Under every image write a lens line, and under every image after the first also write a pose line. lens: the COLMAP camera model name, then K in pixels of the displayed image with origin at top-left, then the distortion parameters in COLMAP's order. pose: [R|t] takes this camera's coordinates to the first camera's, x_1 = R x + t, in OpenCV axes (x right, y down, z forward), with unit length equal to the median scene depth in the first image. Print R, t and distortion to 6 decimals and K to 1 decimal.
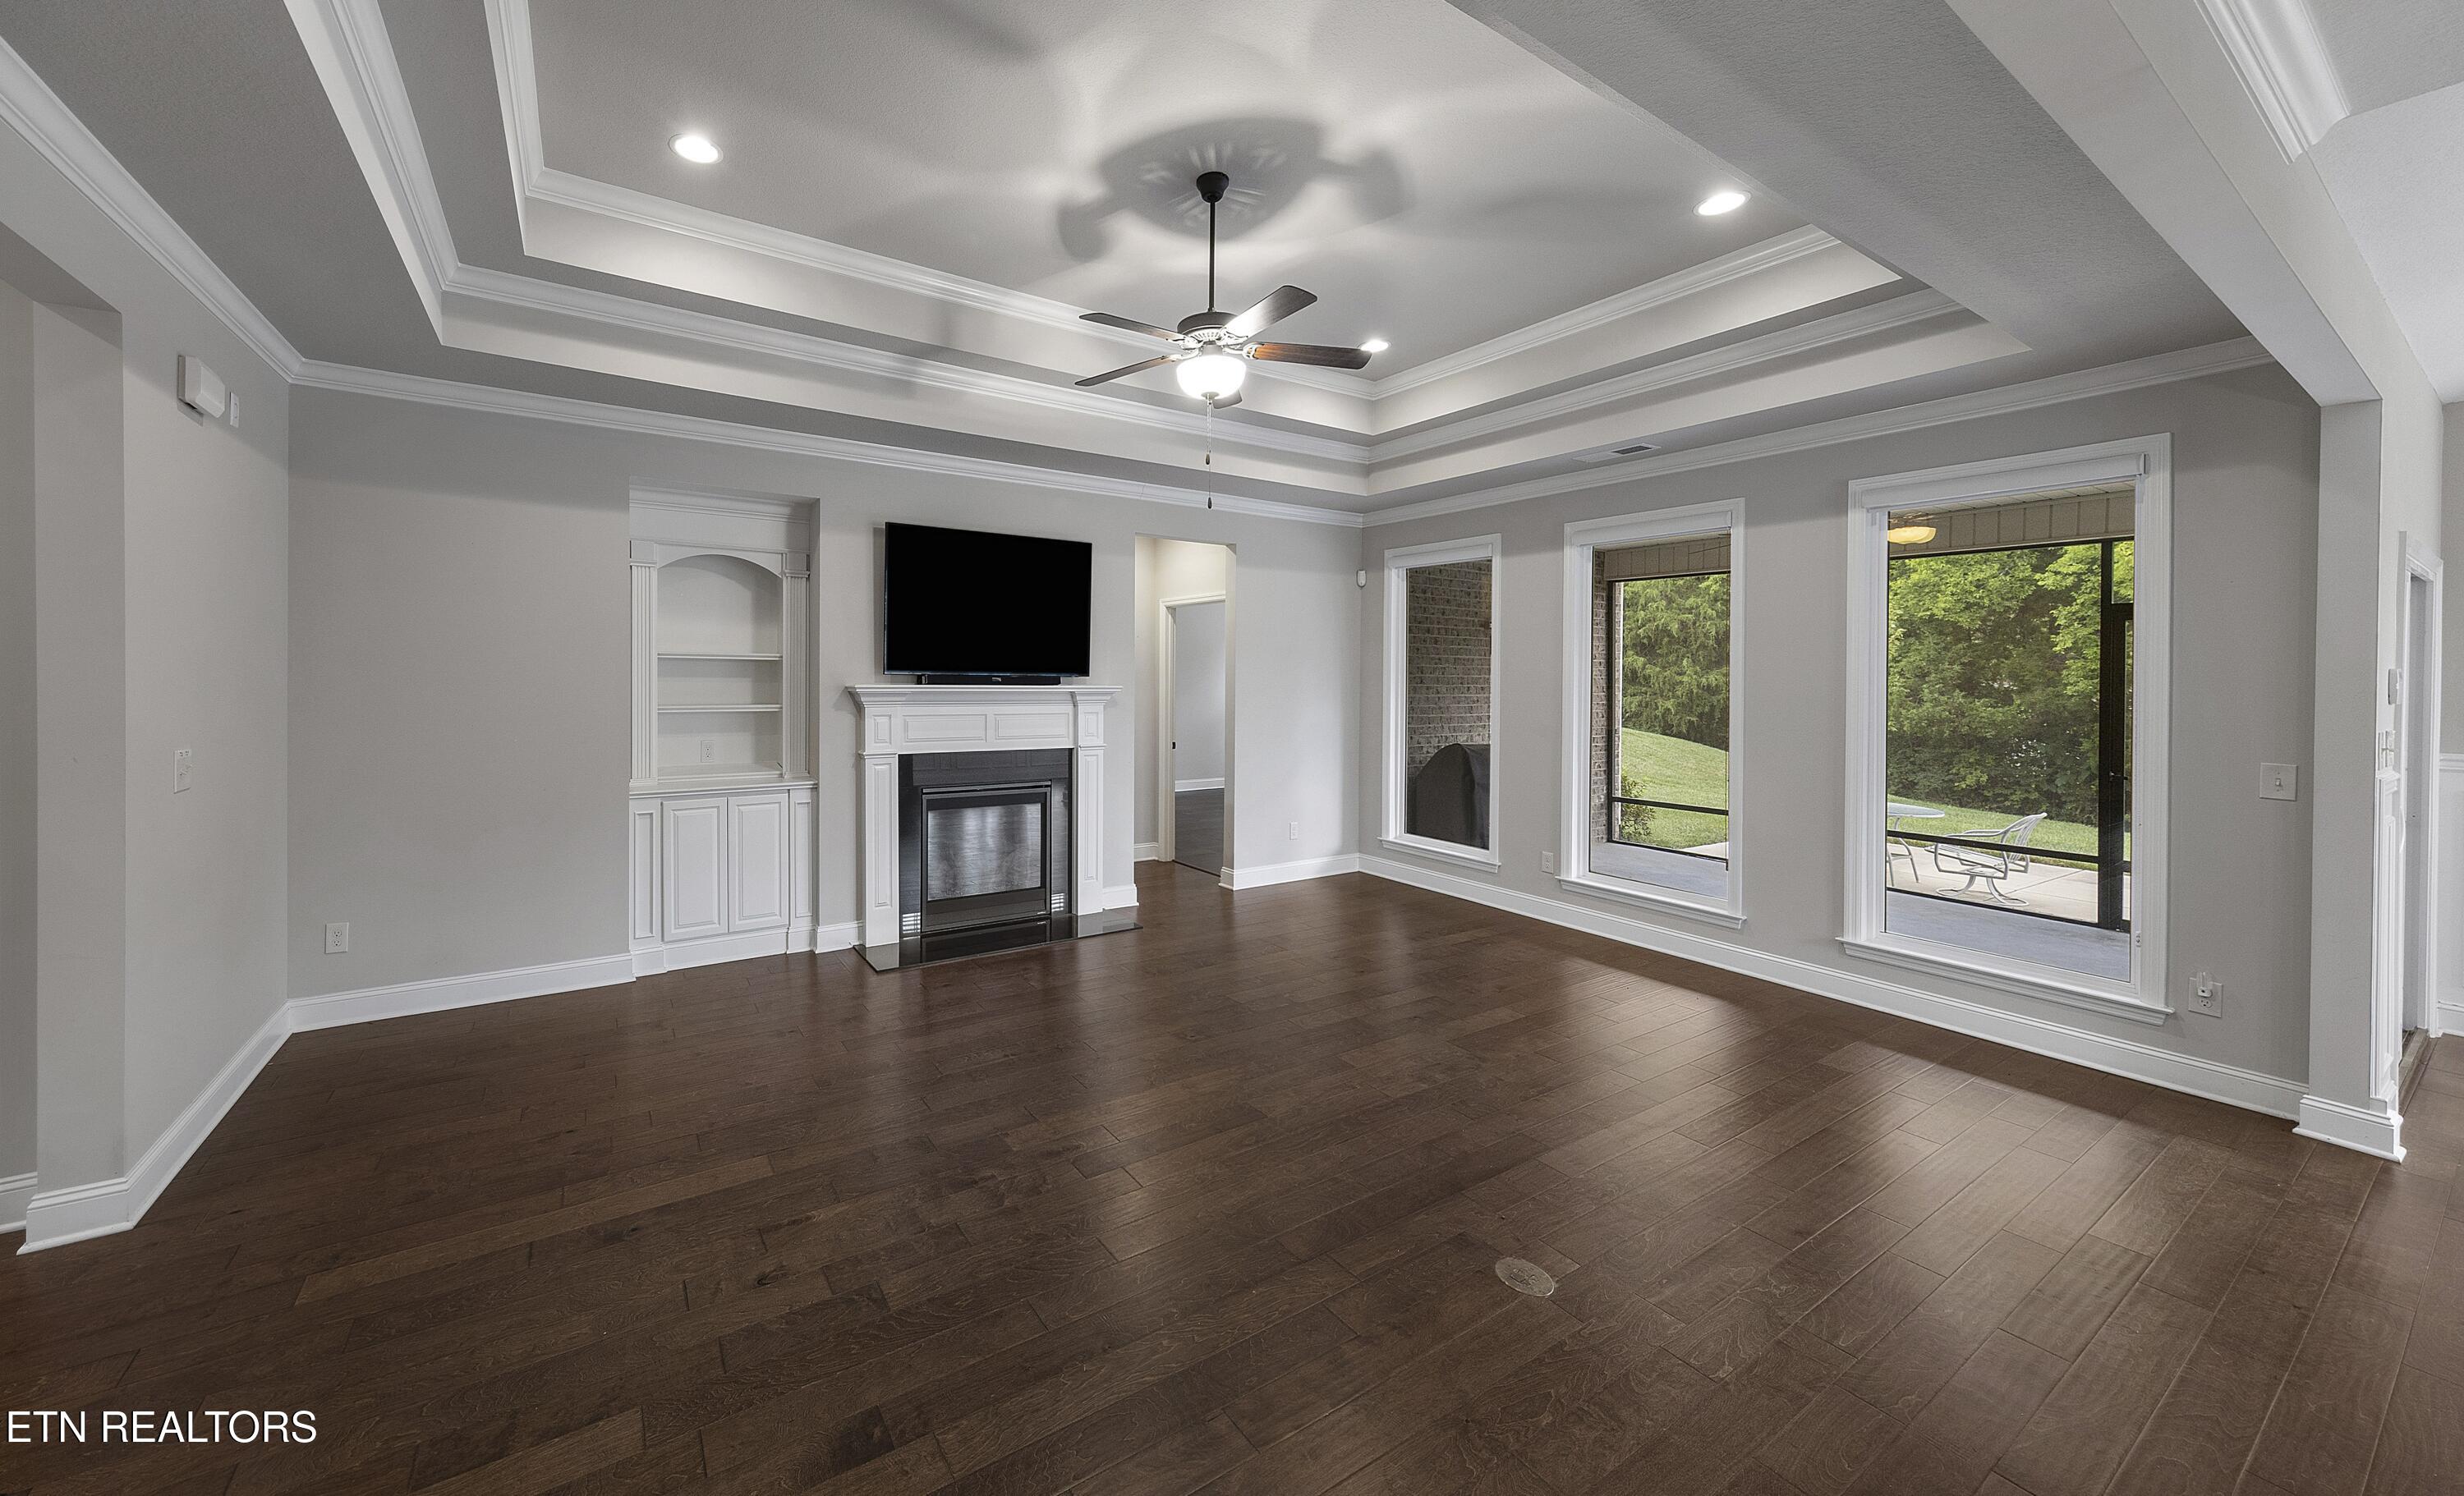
lens RADIAL K [[972.5, 0, 1141.1], [0, 972.5, 677.1], [0, 0, 1]] dist [0.007793, -0.000291]
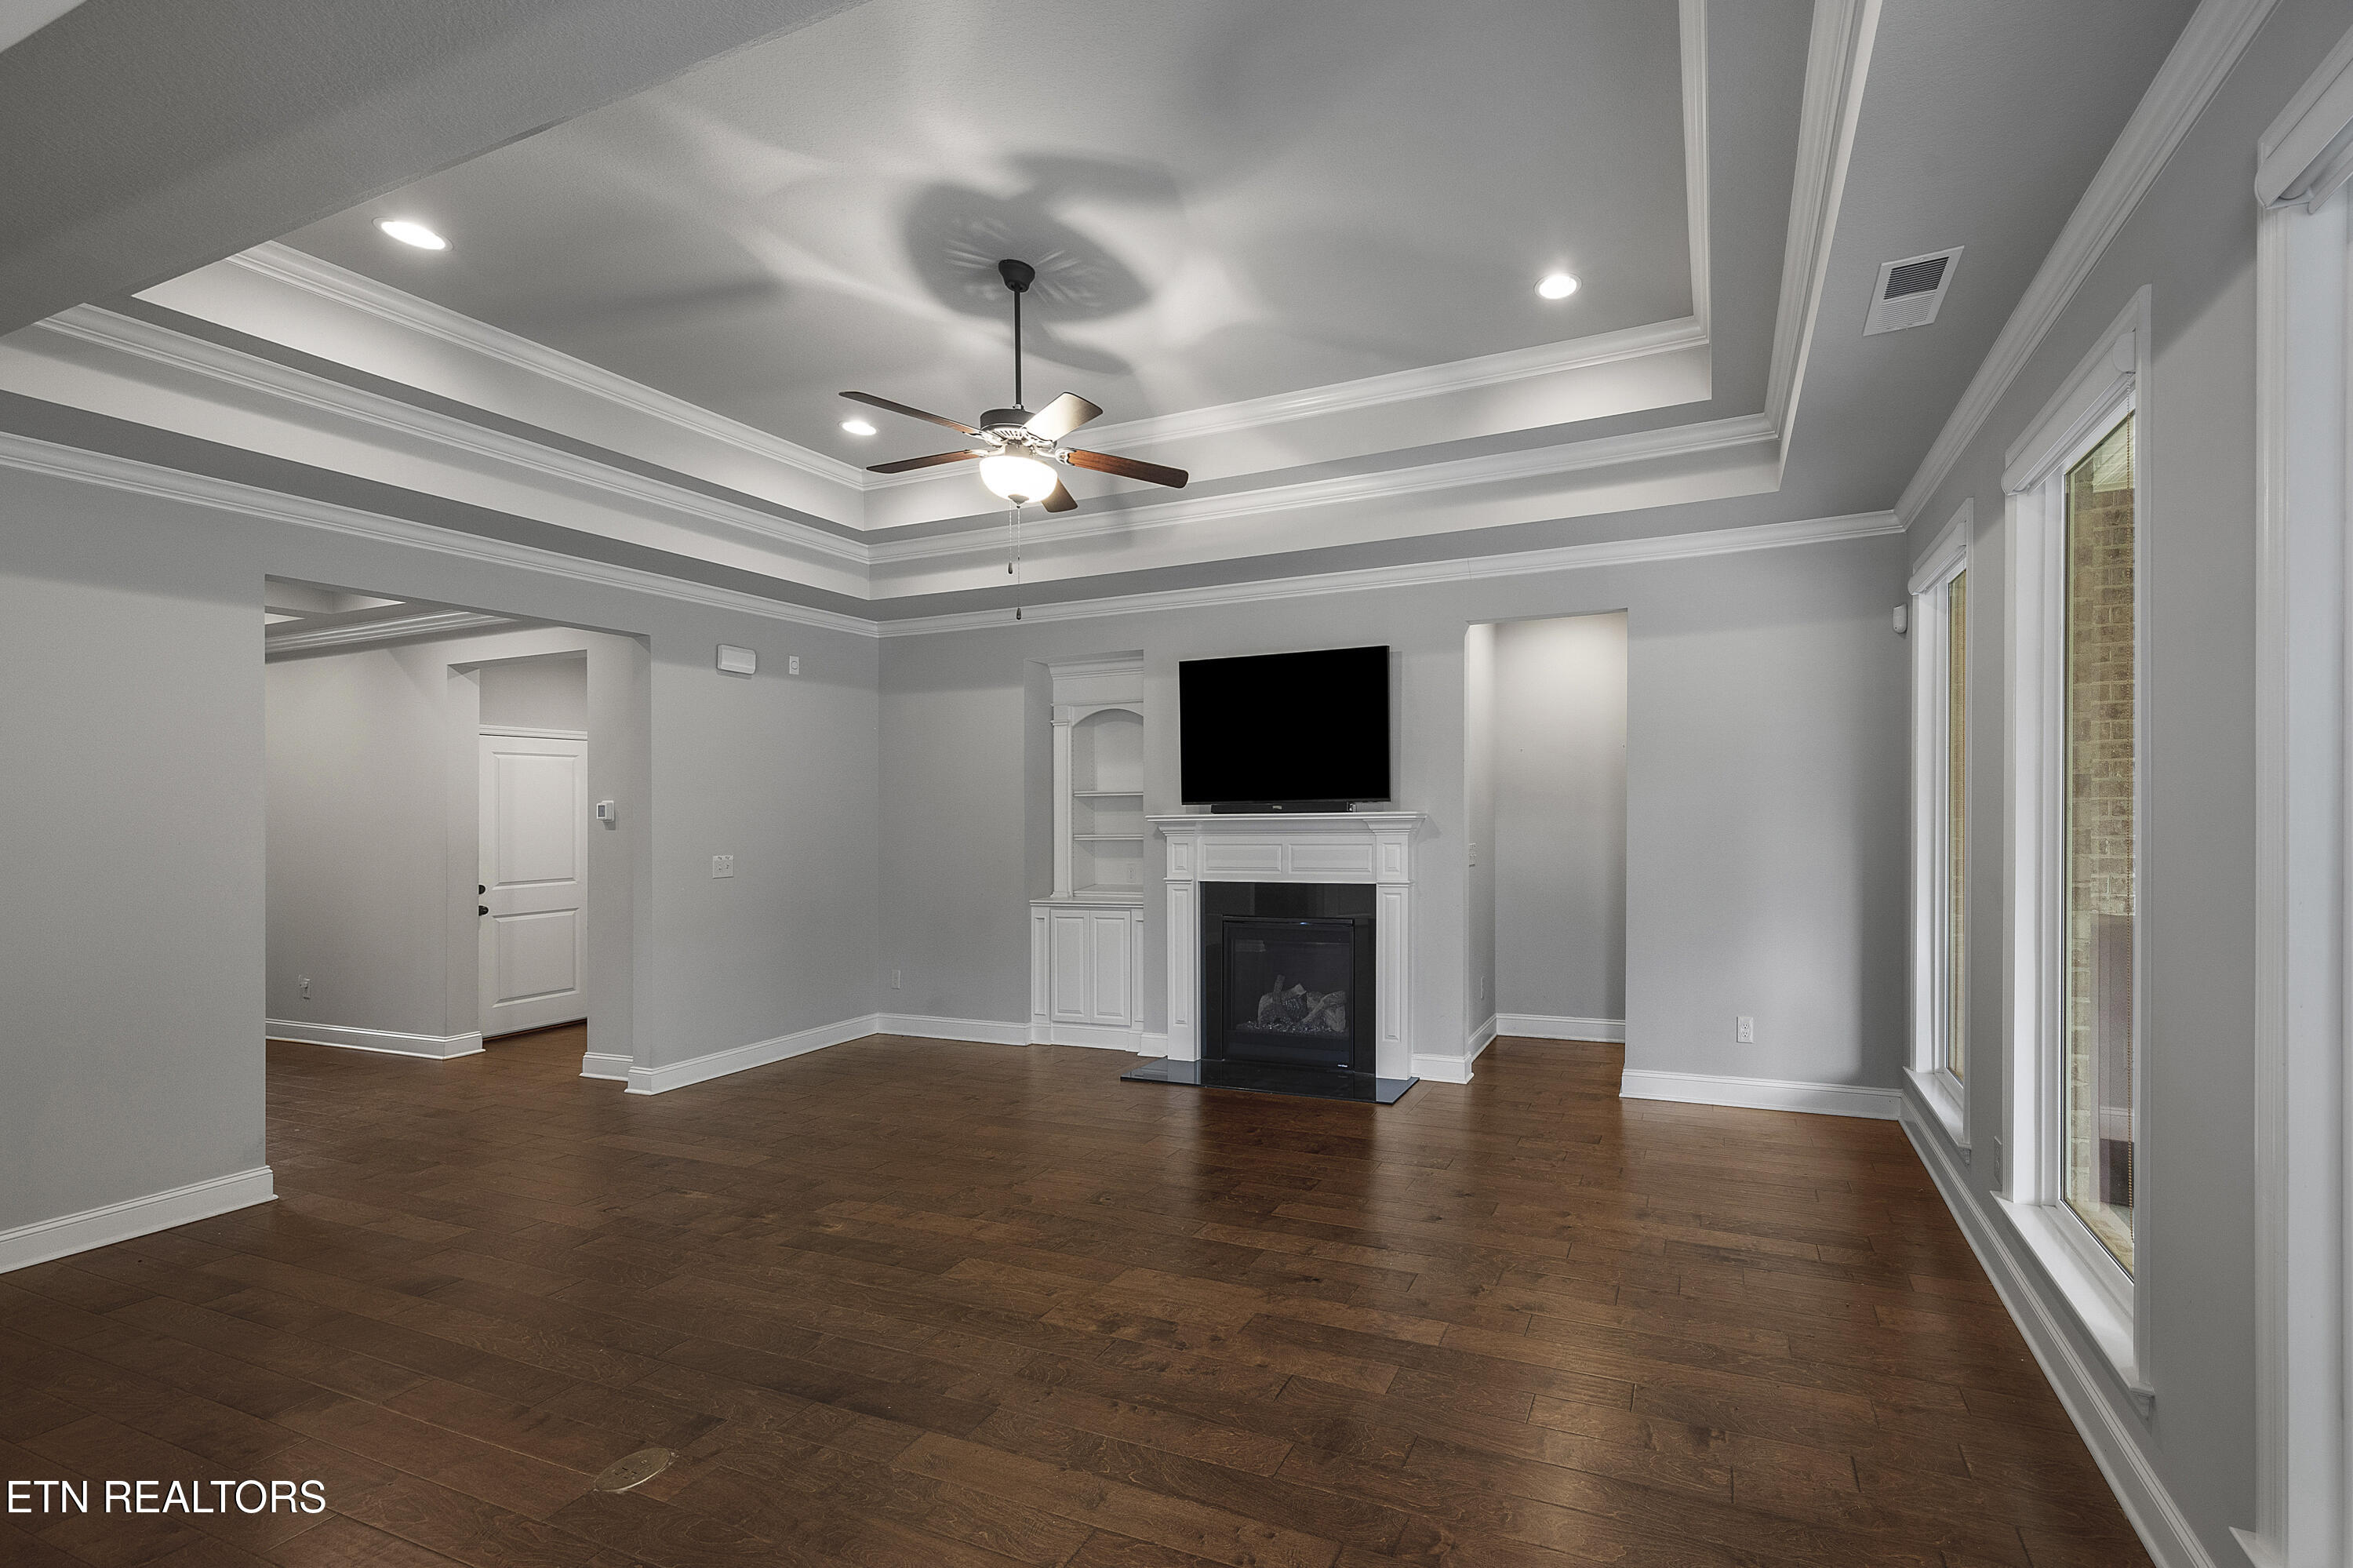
lens RADIAL K [[1026.9, 0, 1277.4], [0, 1026.9, 806.5], [0, 0, 1]] dist [0.014478, 0.000187]
pose [[0.548336, -0.024336, -0.835904, 0.742113], [0.018507, 0.999685, -0.016963, 0.019961], [0.836053, -0.006169, 0.548613, 0.479856]]
